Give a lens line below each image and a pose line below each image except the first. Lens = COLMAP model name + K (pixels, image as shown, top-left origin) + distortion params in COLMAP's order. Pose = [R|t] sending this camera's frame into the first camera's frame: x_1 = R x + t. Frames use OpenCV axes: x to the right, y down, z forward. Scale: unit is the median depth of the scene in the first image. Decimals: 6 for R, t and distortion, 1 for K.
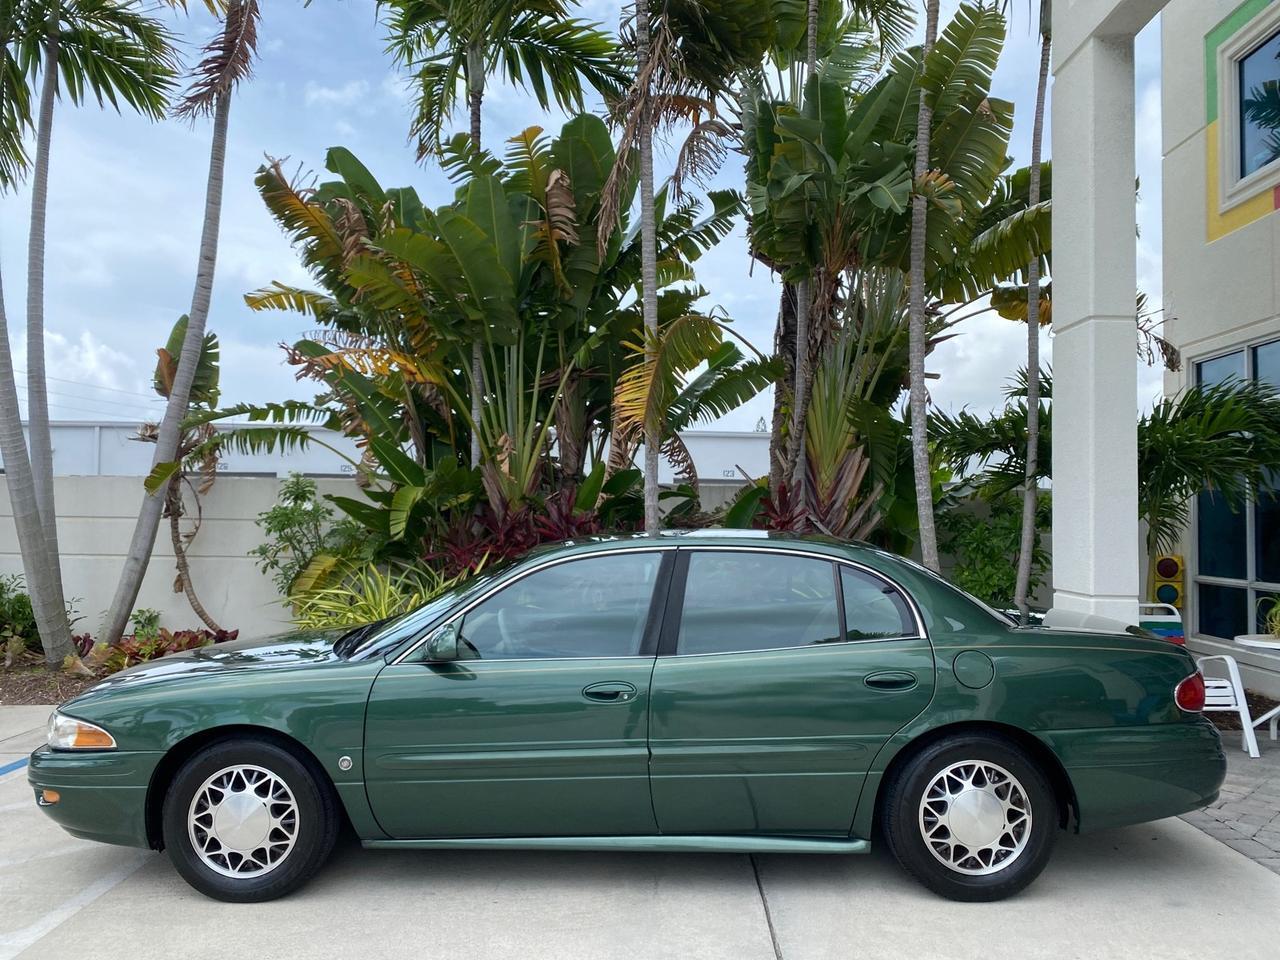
lens RADIAL K [[984.1, 0, 642.8], [0, 984.1, 478.2], [0, 0, 1]] dist [0.018535, -0.018947]
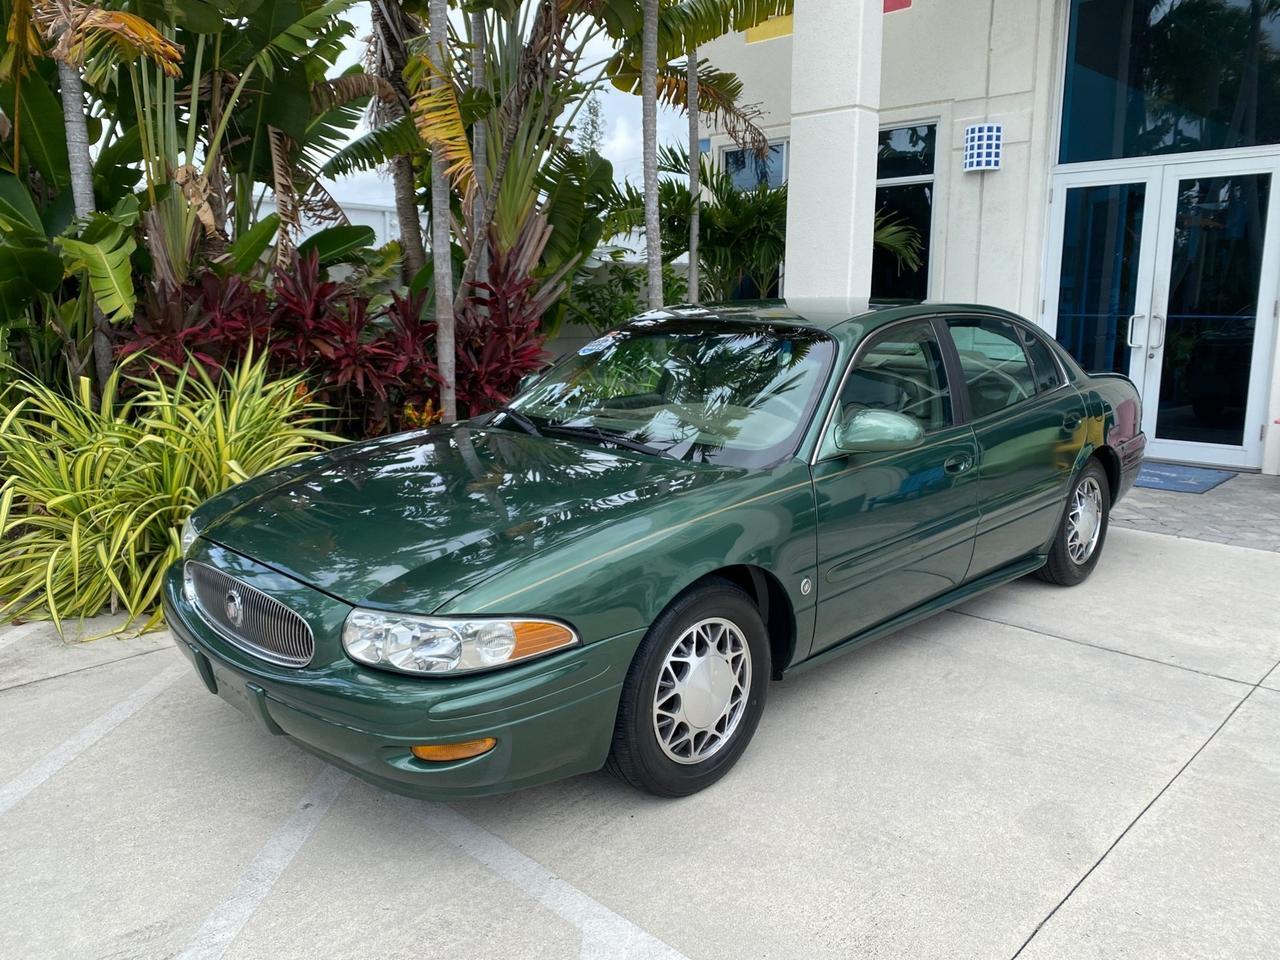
lens RADIAL K [[984.1, 0, 642.1], [0, 984.1, 472.4], [0, 0, 1]] dist [0.018535, -0.018947]
pose [[0.698762, -0.135978, 0.702311, -0.461499], [-0.021890, 0.977243, 0.210988, 0.012291], [-0.715019, -0.162804, 0.679884, 0.267047]]
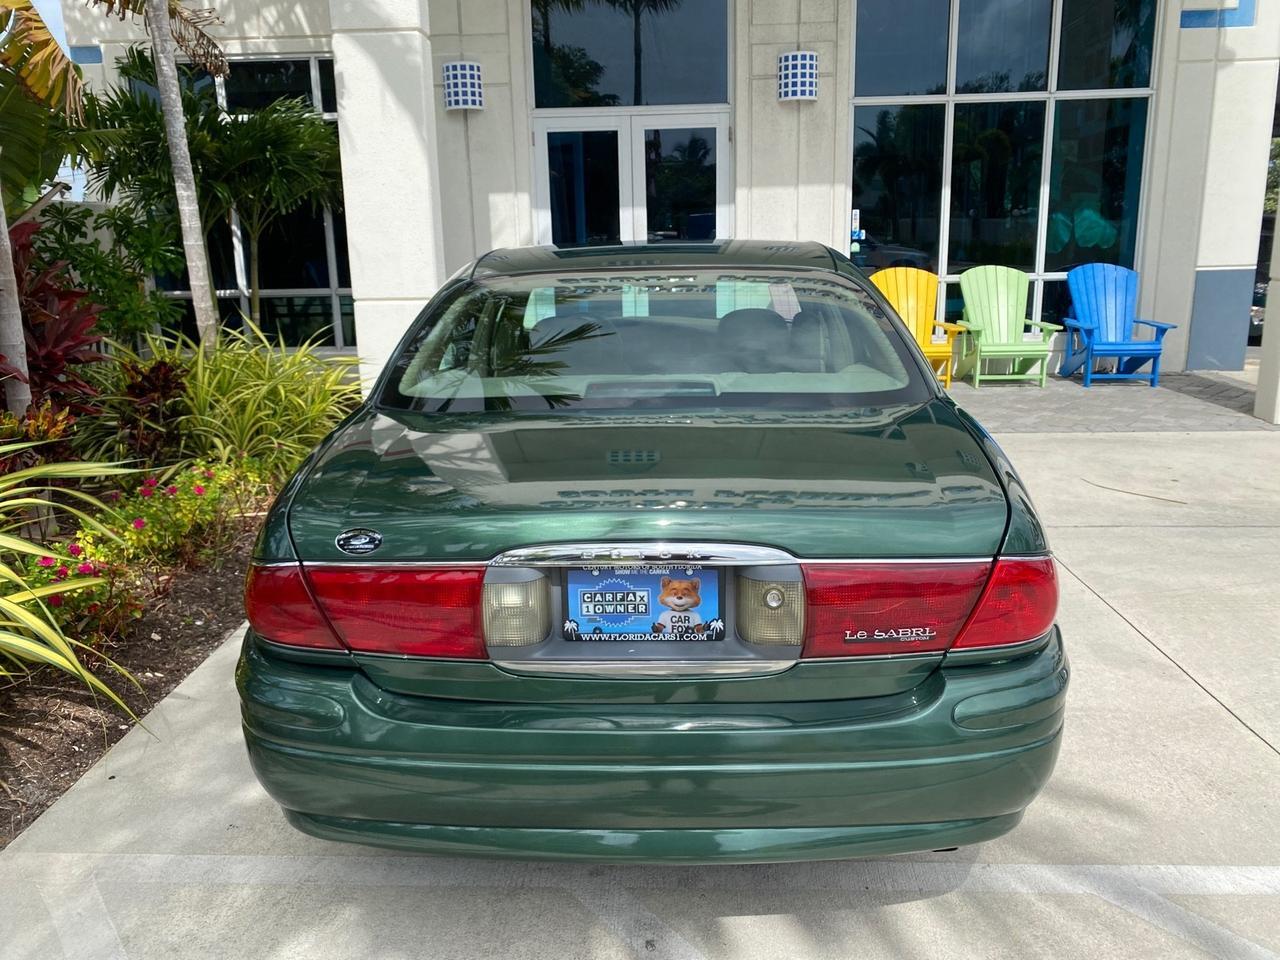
lens RADIAL K [[984.1, 0, 637.4], [0, 984.1, 476.8], [0, 0, 1]] dist [0.018535, -0.018947]
pose [[0.029736, -0.248663, 0.968134, -0.533707], [-0.018997, 0.968246, 0.249275, 0.025384], [-0.999377, -0.025804, 0.024068, 0.584499]]
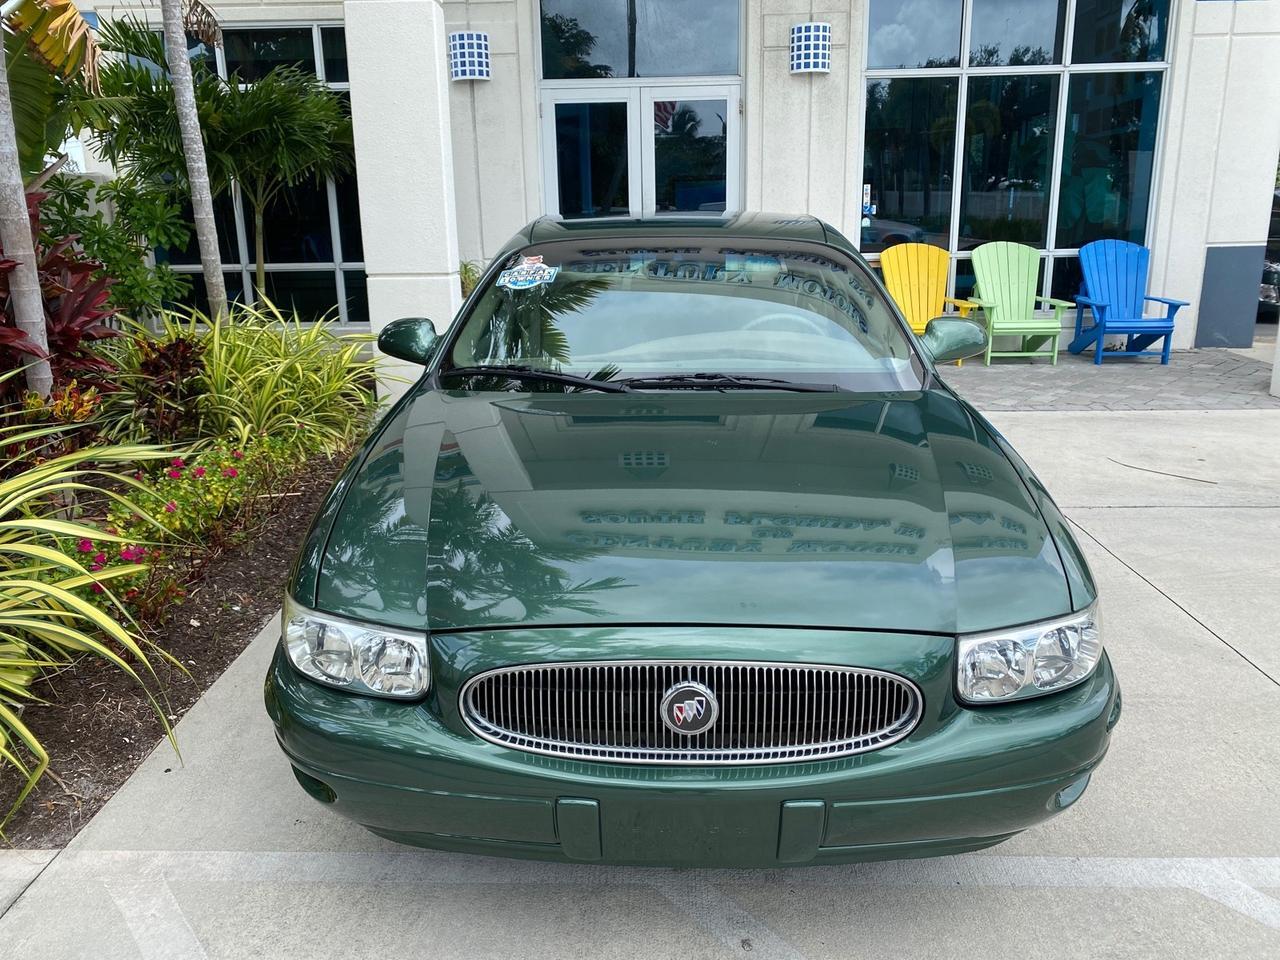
lens RADIAL K [[984.1, 0, 635.7], [0, 984.1, 471.3], [0, 0, 1]] dist [0.018535, -0.018947]
pose [[0.015604, -0.268622, 0.963119, -0.524941], [-0.023095, 0.962883, 0.268930, 0.024513], [-0.999611, -0.026440, 0.008821, 0.614198]]
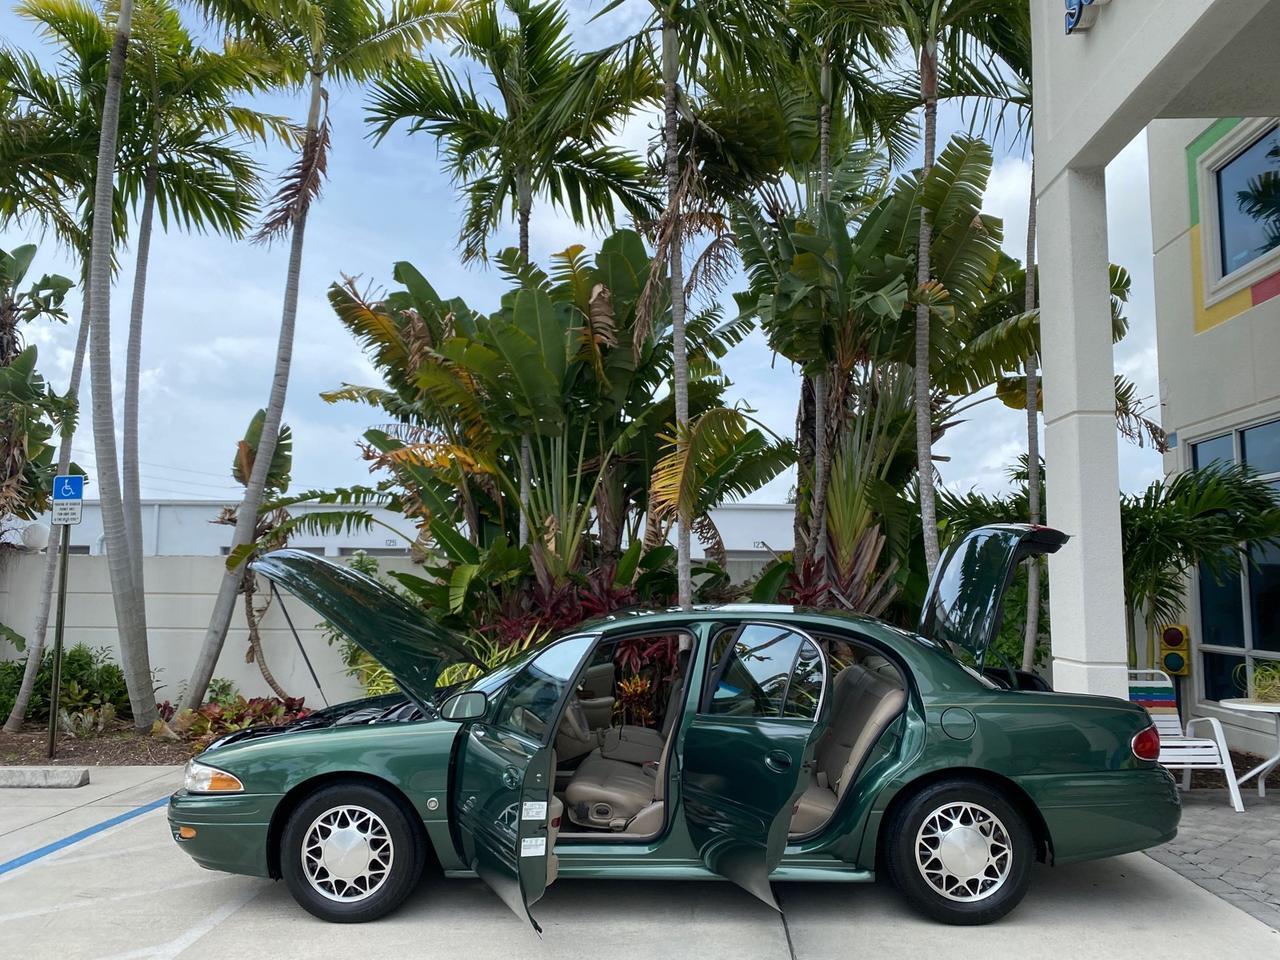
lens RADIAL K [[984.1, 0, 643.0], [0, 984.1, 475.8], [0, 0, 1]] dist [0.018535, -0.018947]
pose [[0.999451, -0.008957, -0.031897, -0.001732], [0.006621, 0.997338, -0.072616, -0.009811], [0.032462, 0.072365, 0.996850, -0.104970]]
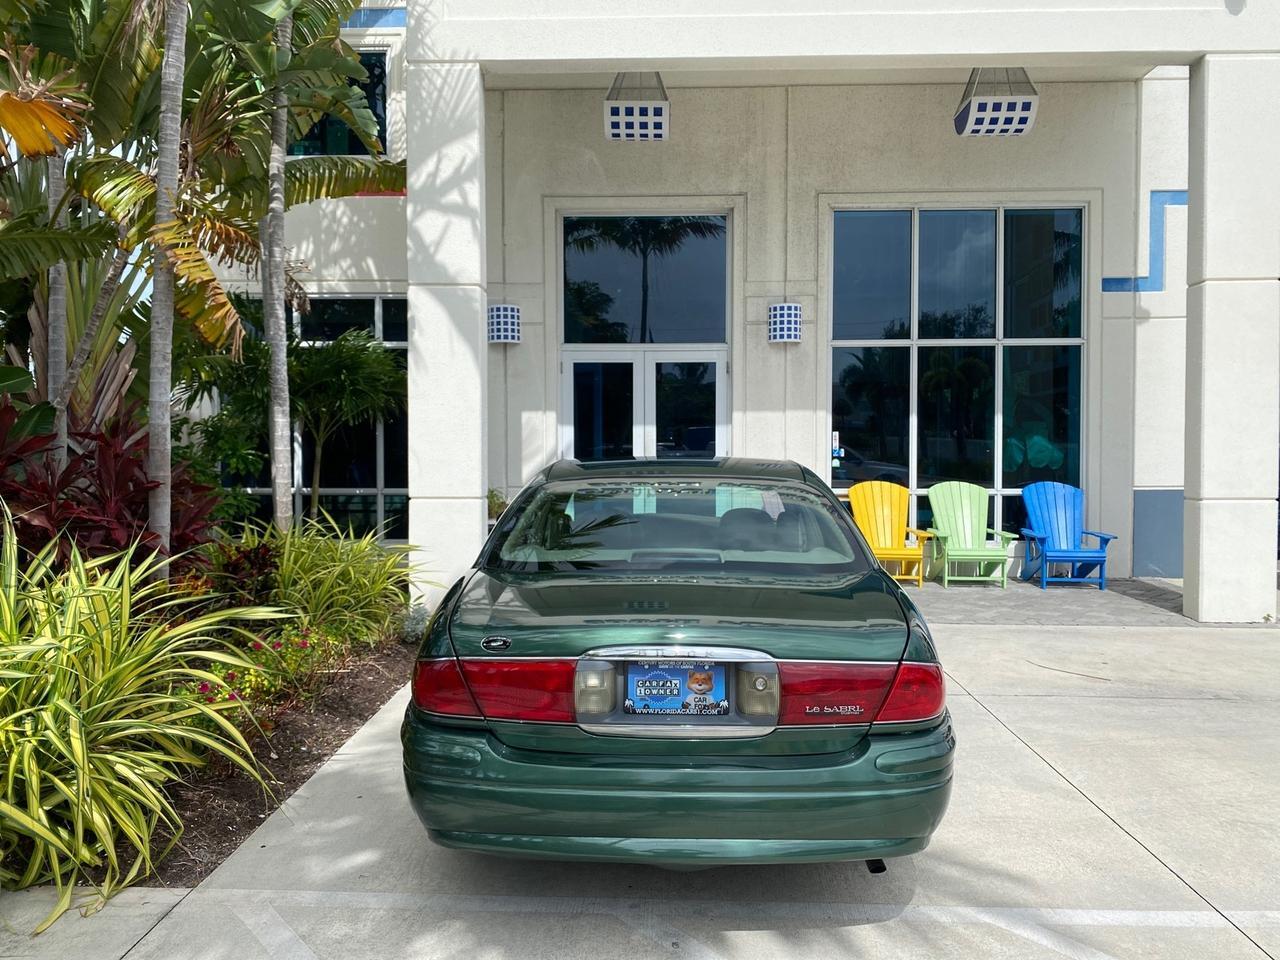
lens RADIAL K [[984.1, 0, 644.8], [0, 984.1, 467.3], [0, 0, 1]] dist [0.018535, -0.018947]
pose [[0.021475, -0.032973, 0.999226, -0.677846], [-0.041615, 0.998560, 0.033845, 0.019232], [-0.998903, -0.042310, 0.020072, 0.595930]]
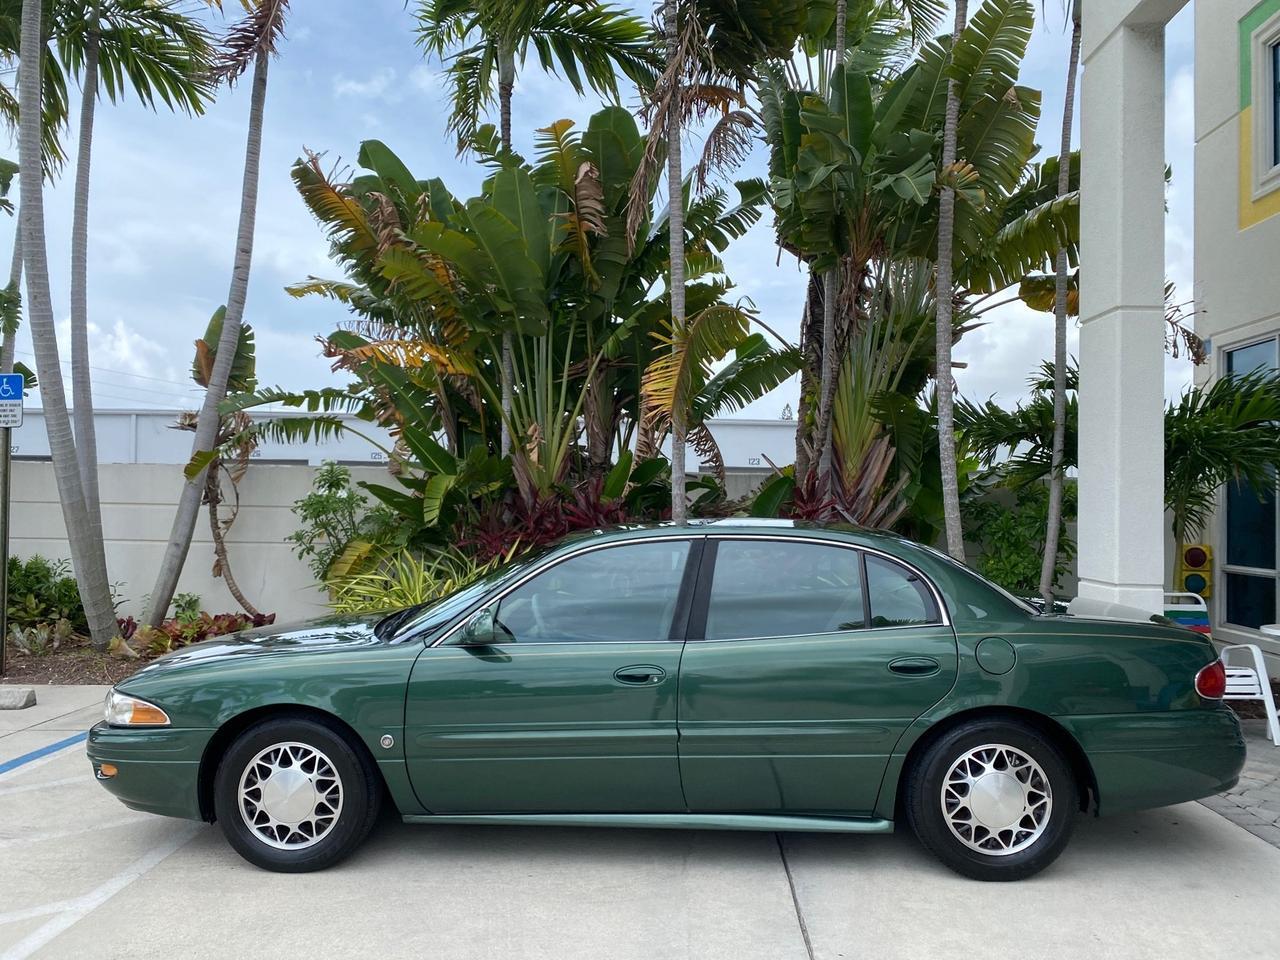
lens RADIAL K [[984.1, 0, 640.5], [0, 984.1, 479.9], [0, 0, 1]] dist [0.018535, -0.018947]
pose [[0.999611, 0.001862, -0.027832, -0.002400], [-0.001454, 0.999891, 0.014674, -0.001550], [0.027857, -0.014628, 0.999505, -0.015009]]
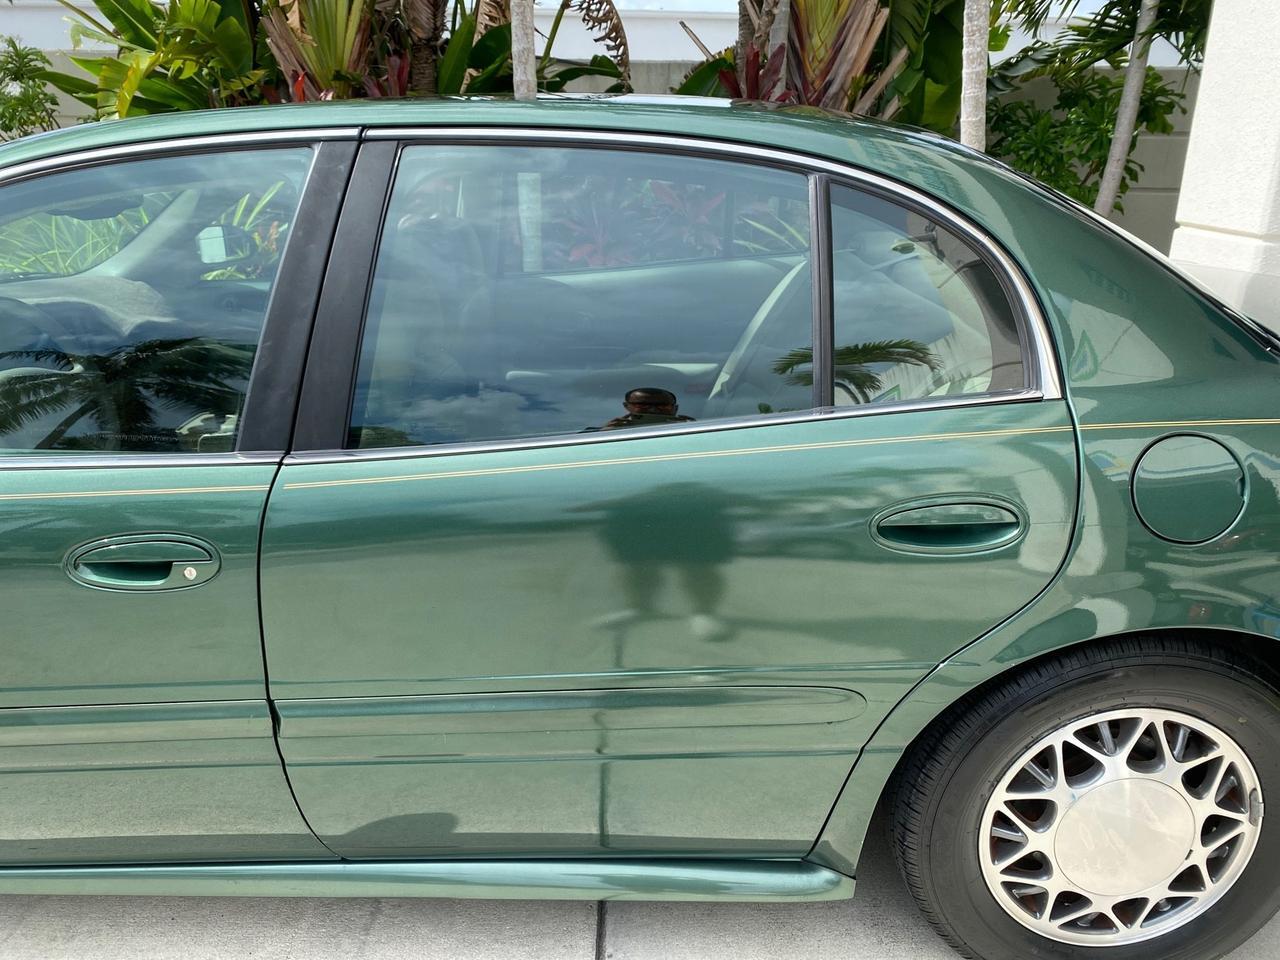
lens RADIAL K [[984.1, 0, 653.4], [0, 984.1, 481.4], [0, 0, 1]] dist [0.018535, -0.018947]
pose [[0.999714, -0.010382, 0.021521, 0.067504], [0.001669, 0.928812, 0.370548, 0.029895], [-0.023836, -0.370406, 0.928564, 0.329275]]
